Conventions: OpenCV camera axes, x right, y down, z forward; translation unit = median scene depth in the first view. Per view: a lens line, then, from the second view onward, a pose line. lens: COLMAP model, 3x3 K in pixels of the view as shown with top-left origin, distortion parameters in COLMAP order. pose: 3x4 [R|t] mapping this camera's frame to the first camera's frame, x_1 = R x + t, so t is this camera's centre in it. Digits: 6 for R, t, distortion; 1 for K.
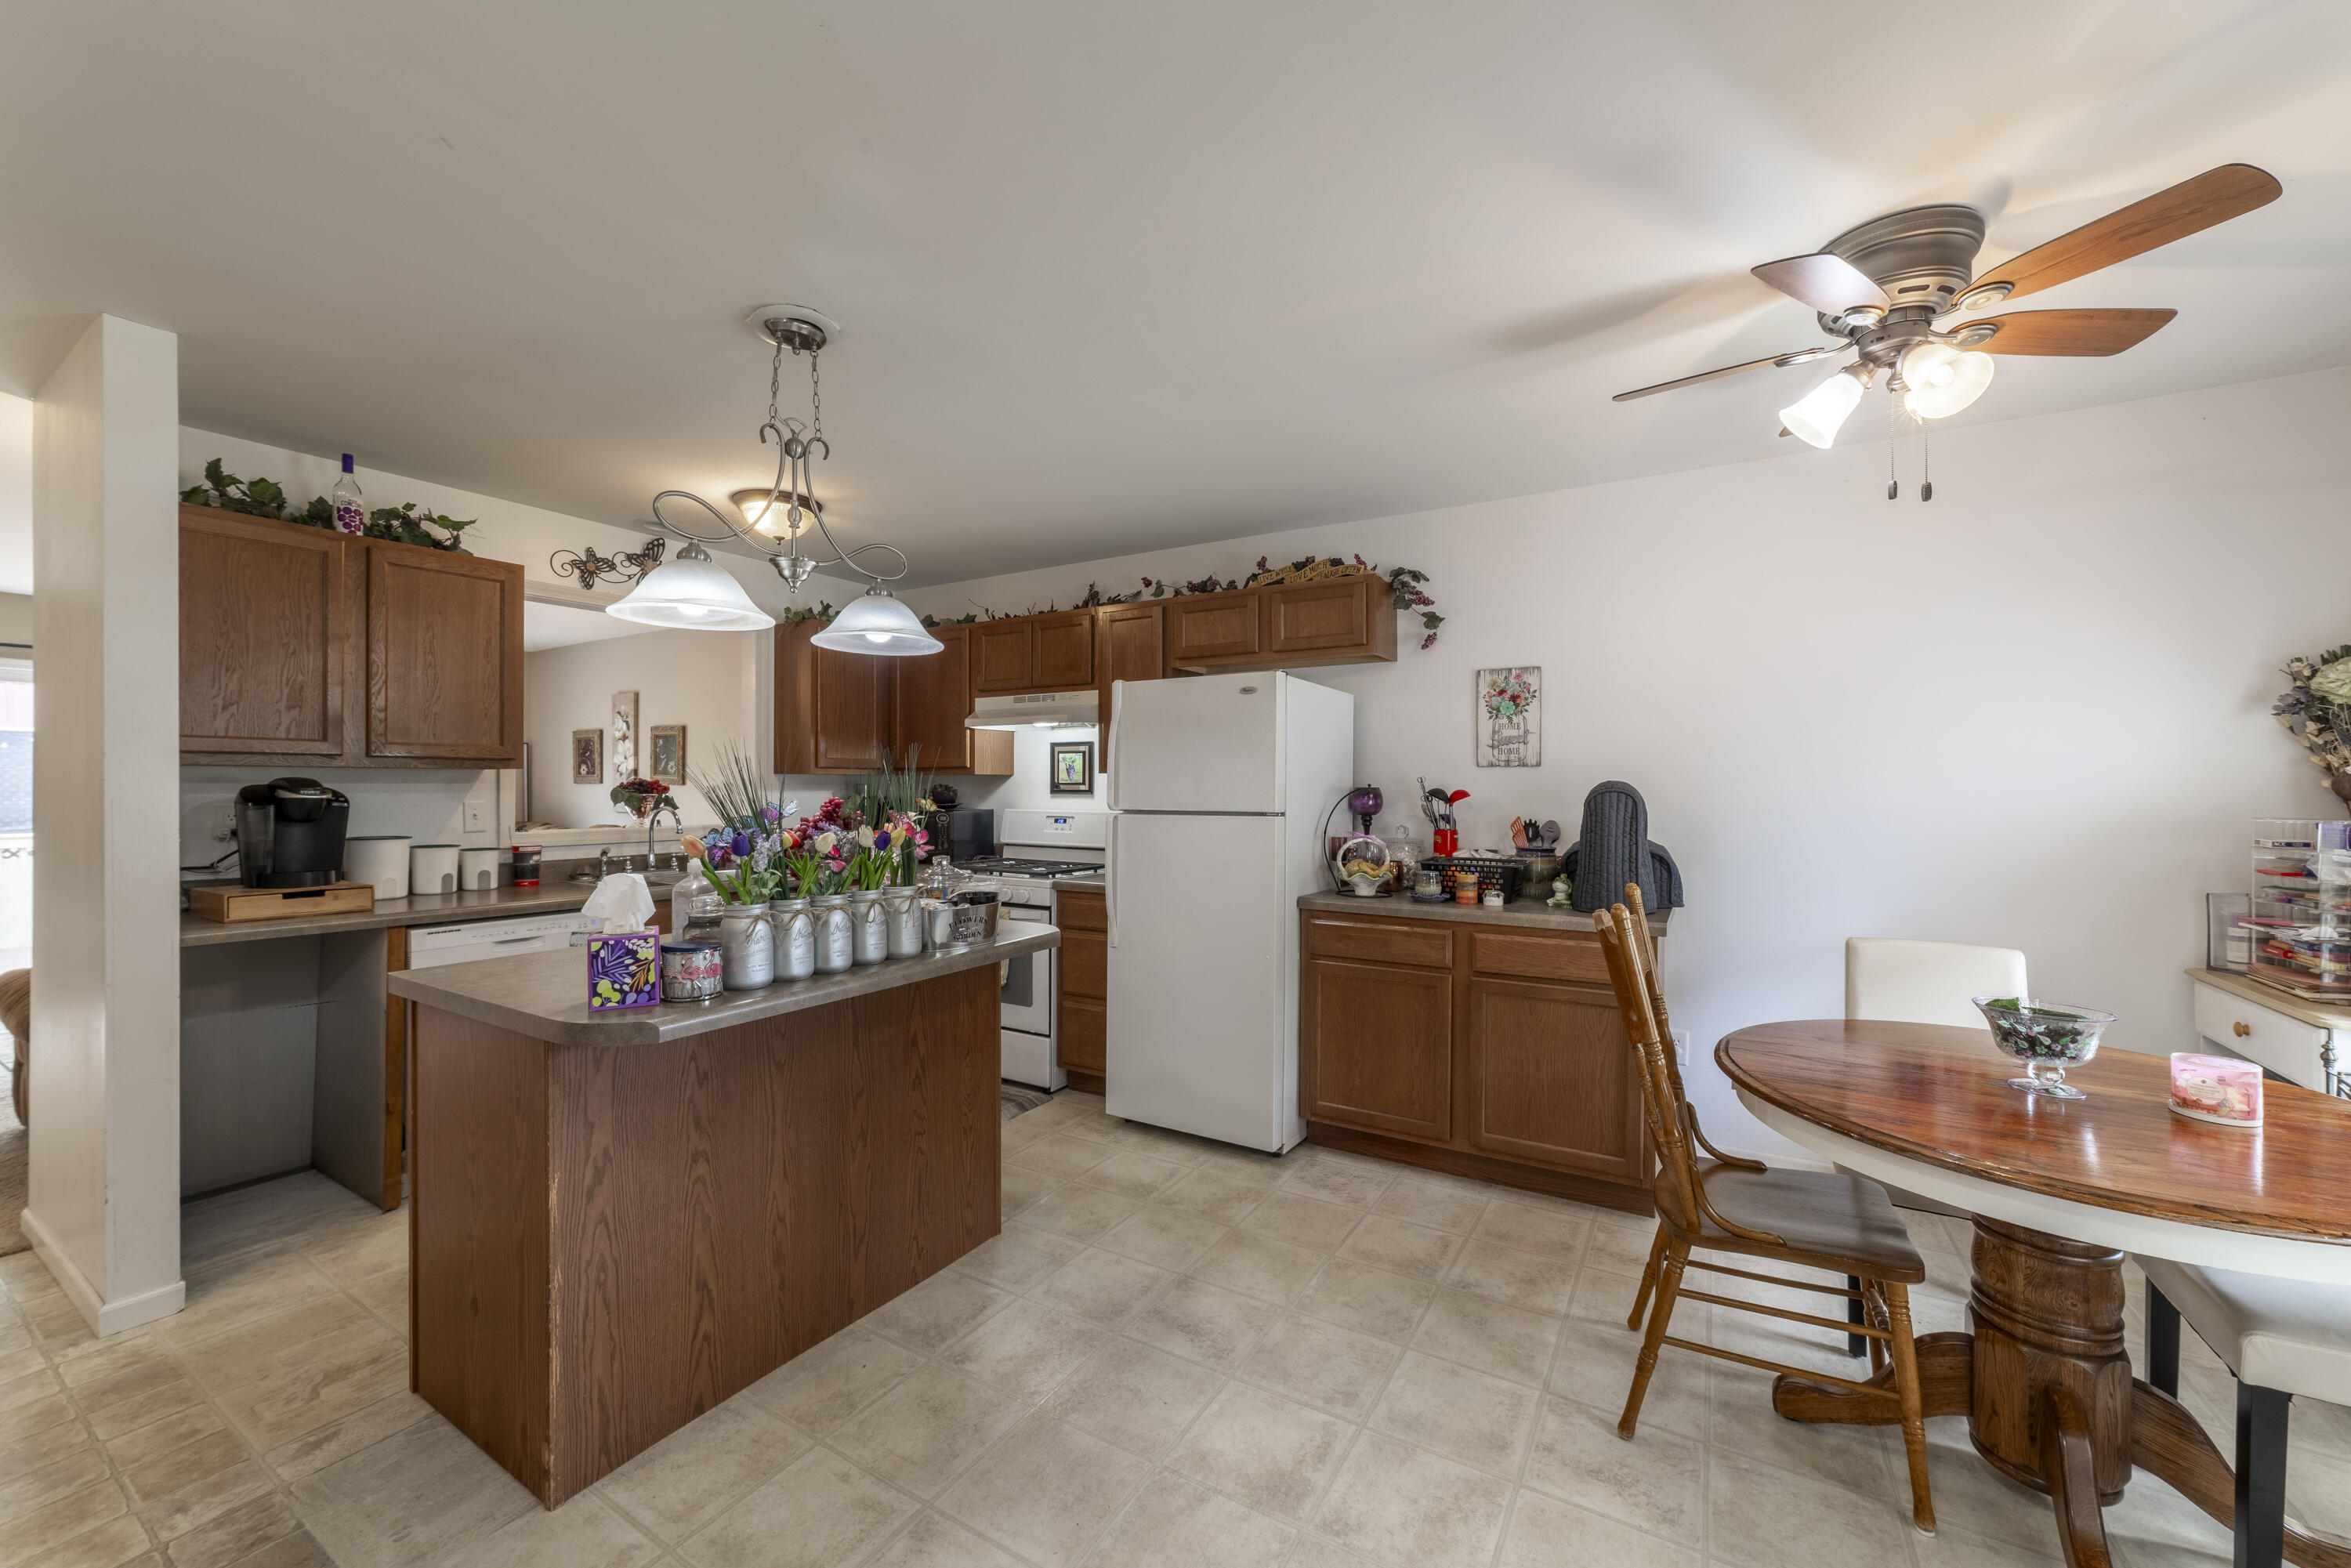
lens RADIAL K [[895.5, 0, 1171.3], [0, 895.5, 786.8], [0, 0, 1]] dist [-0.030249, 0.012067]
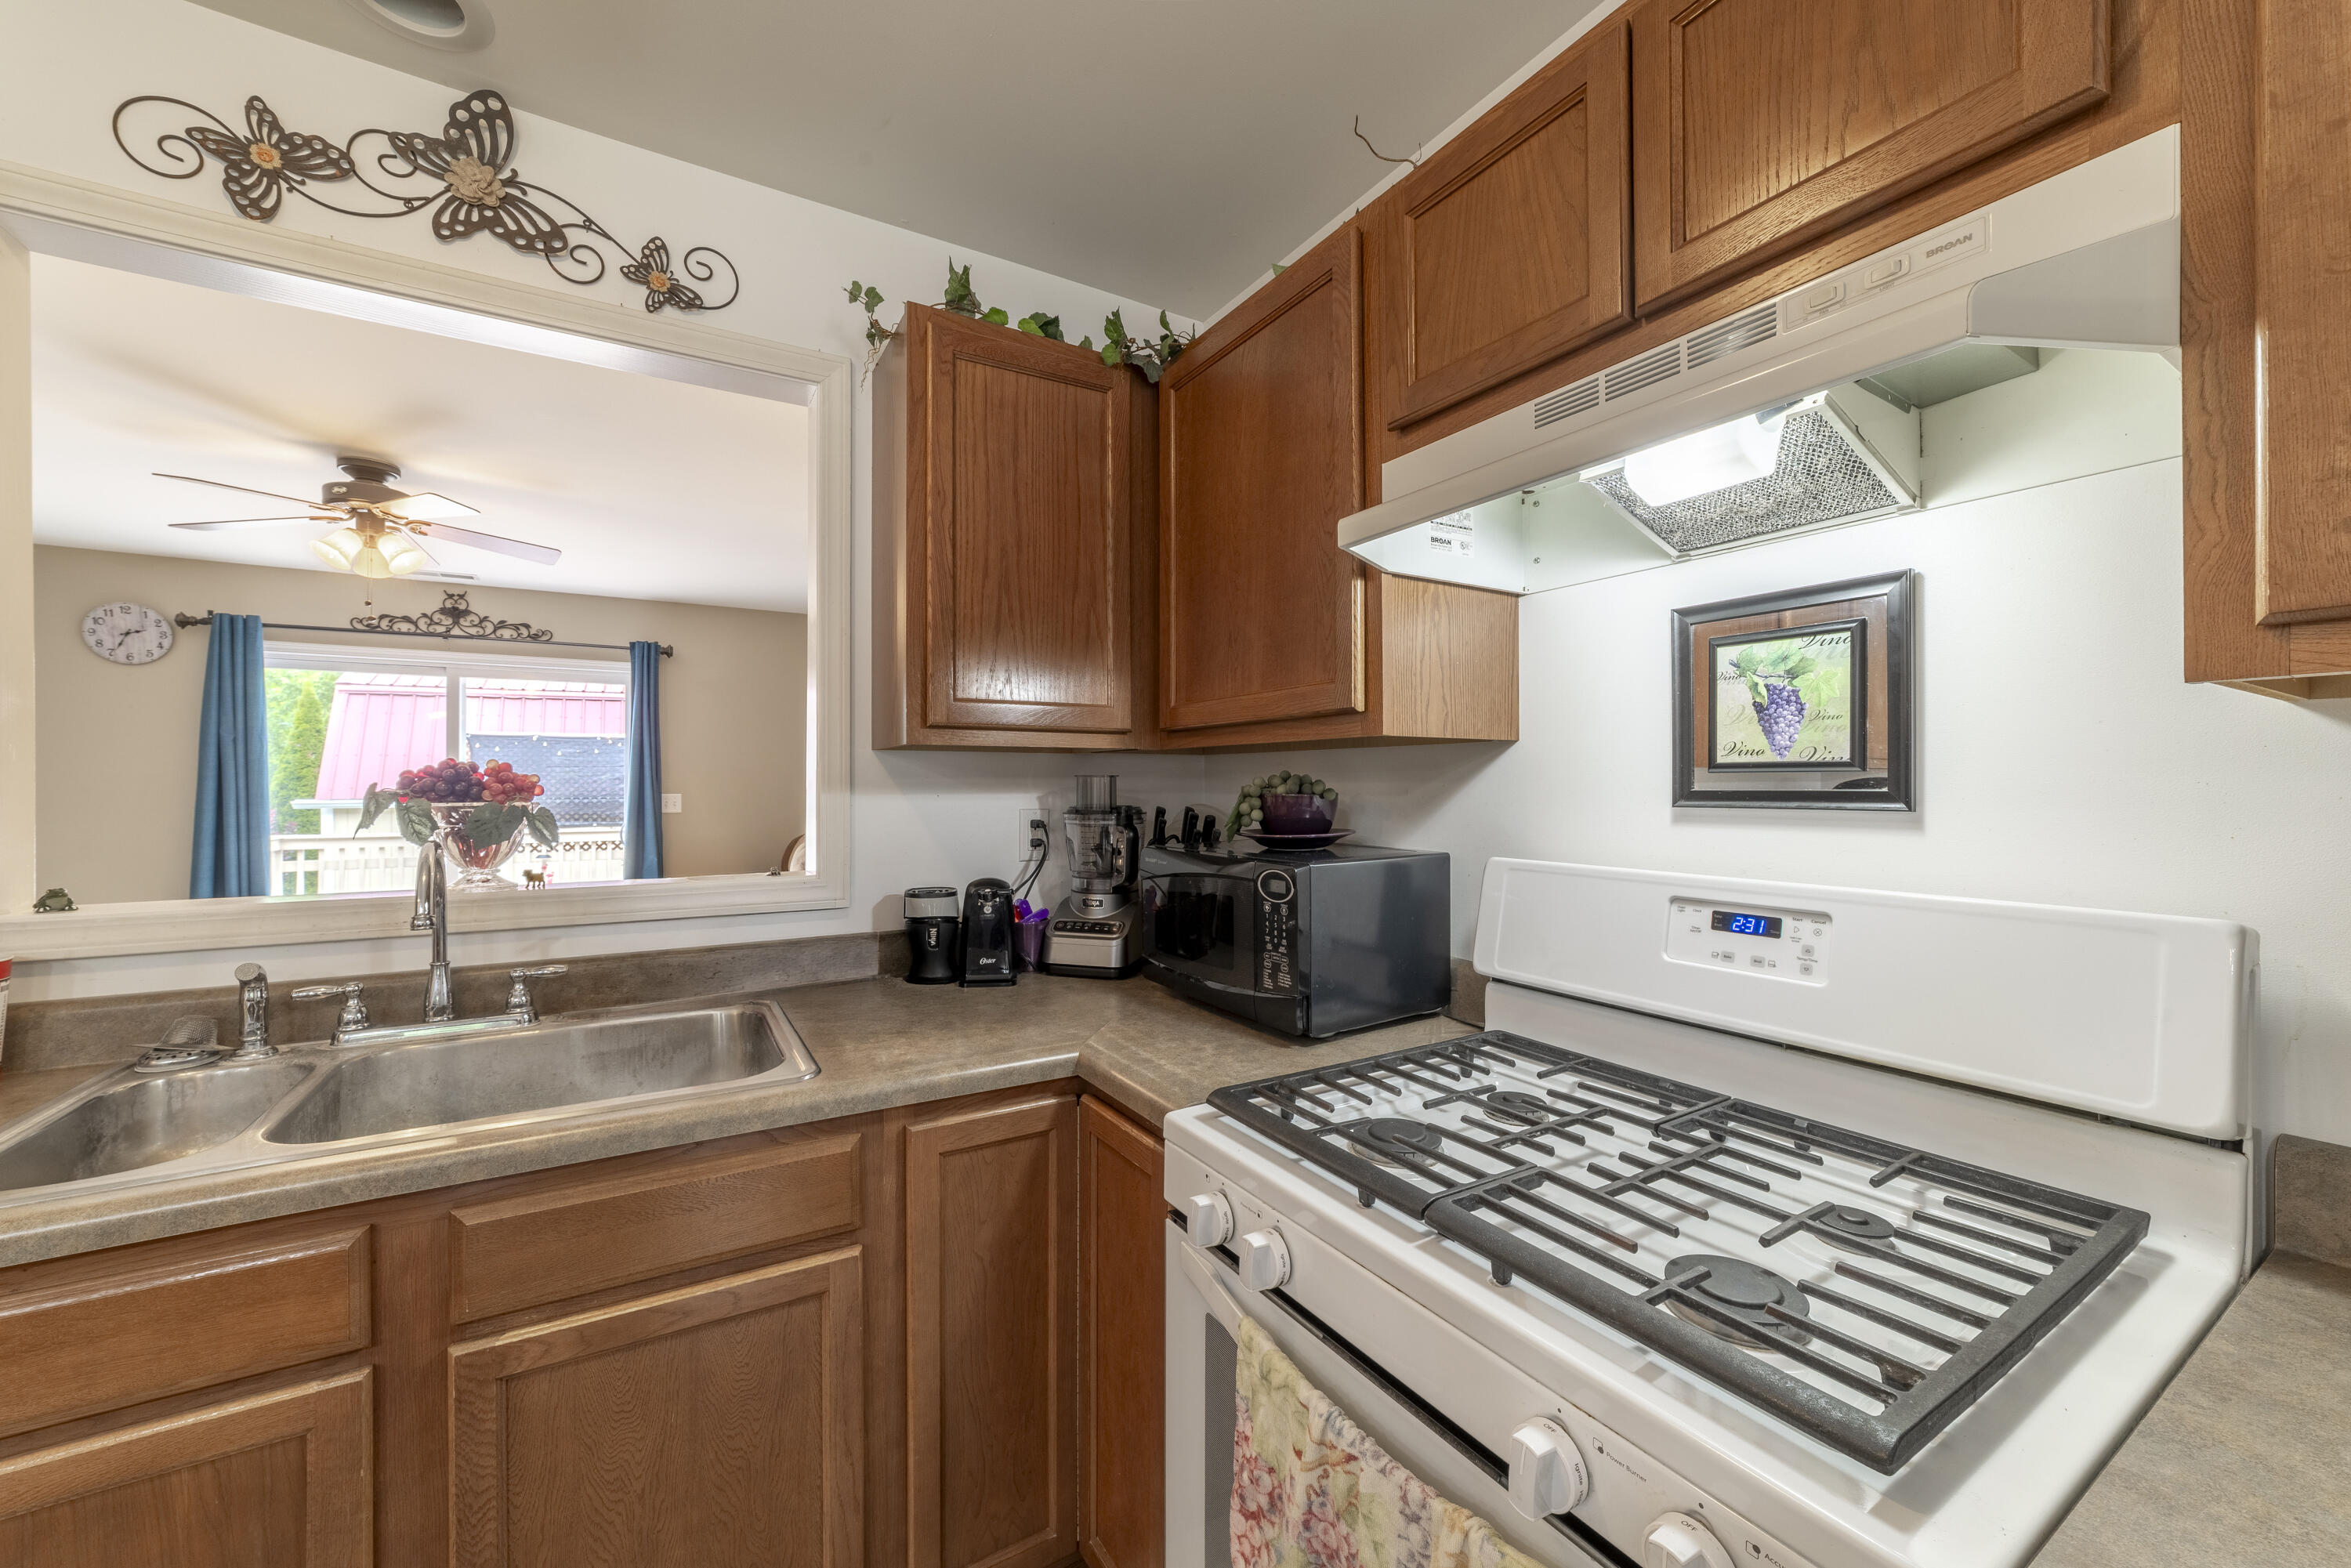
lens RADIAL K [[895.5, 0, 1171.3], [0, 895.5, 786.8], [0, 0, 1]] dist [-0.030249, 0.012067]
pose [[0.880175, -0.001859, -0.474646, -0.144616], [0.001800, 0.999998, -0.000579, 0.001984], [0.474646, -0.000345, 0.880177, 0.720759]]
